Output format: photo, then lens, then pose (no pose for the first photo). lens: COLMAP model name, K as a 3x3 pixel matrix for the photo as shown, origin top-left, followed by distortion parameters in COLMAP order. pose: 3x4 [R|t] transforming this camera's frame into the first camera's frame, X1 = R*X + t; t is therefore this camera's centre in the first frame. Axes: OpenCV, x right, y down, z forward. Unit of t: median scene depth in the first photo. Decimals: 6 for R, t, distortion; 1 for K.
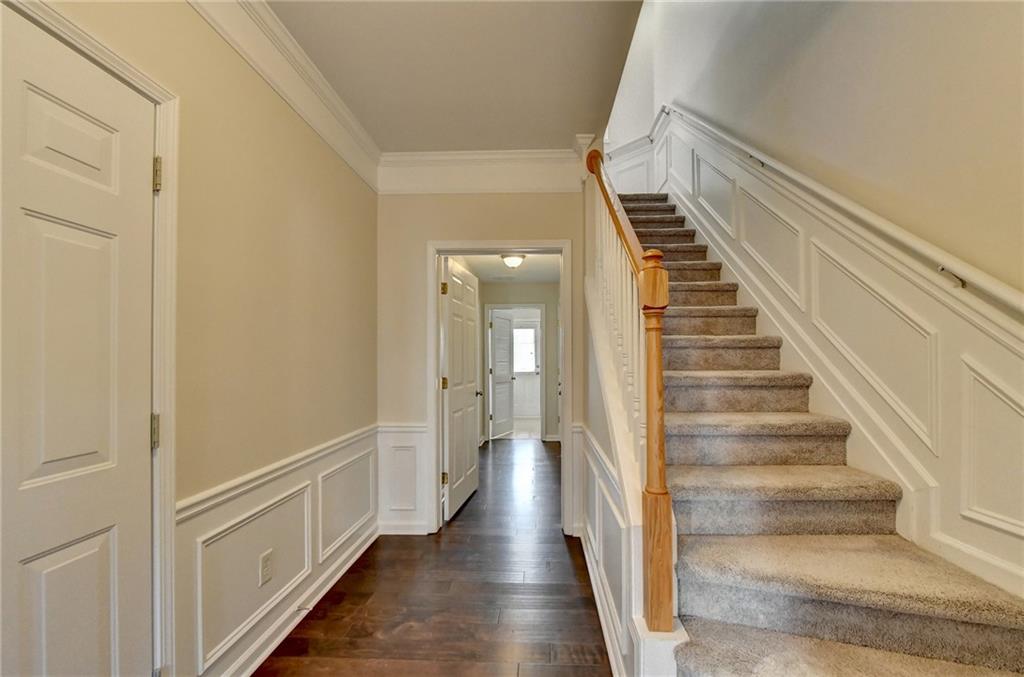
lens RADIAL K [[420.2, 0, 530.5], [0, 420.2, 348.2], [0, 0, 1]] dist [-0.004499, -0.000609]
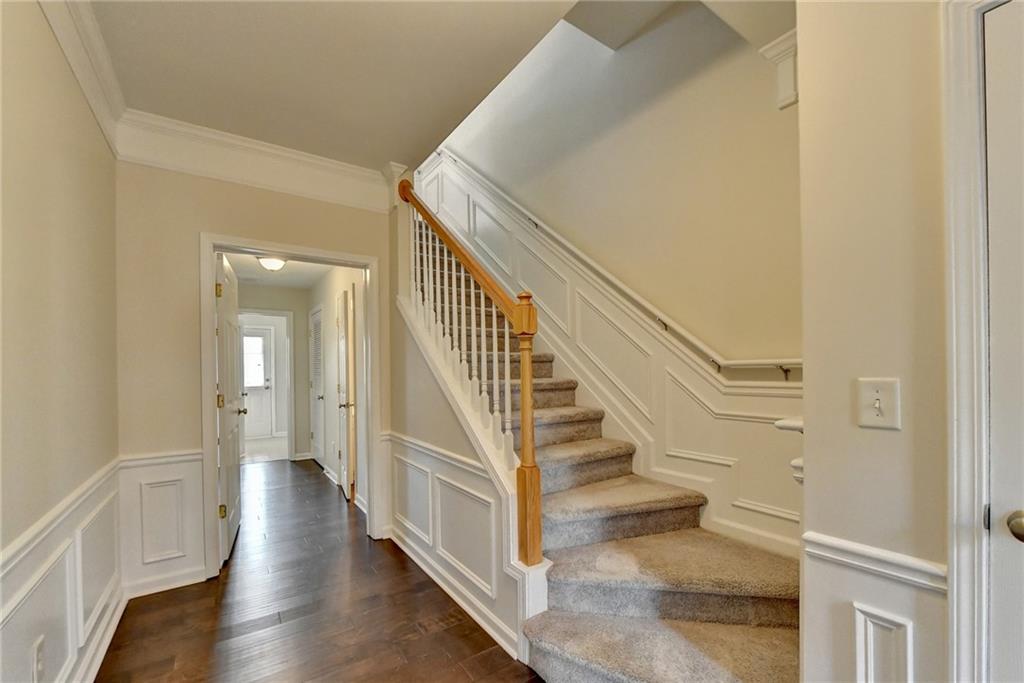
lens RADIAL K [[418.5, 0, 506.2], [0, 418.5, 356.9], [0, 0, 1]] dist [0.001625, 0.000097]
pose [[0.817530, 0.010148, 0.575797, -0.439953], [-0.006522, 0.999944, -0.008363, -0.006174], [-0.575849, 0.003082, 0.817550, -0.072126]]
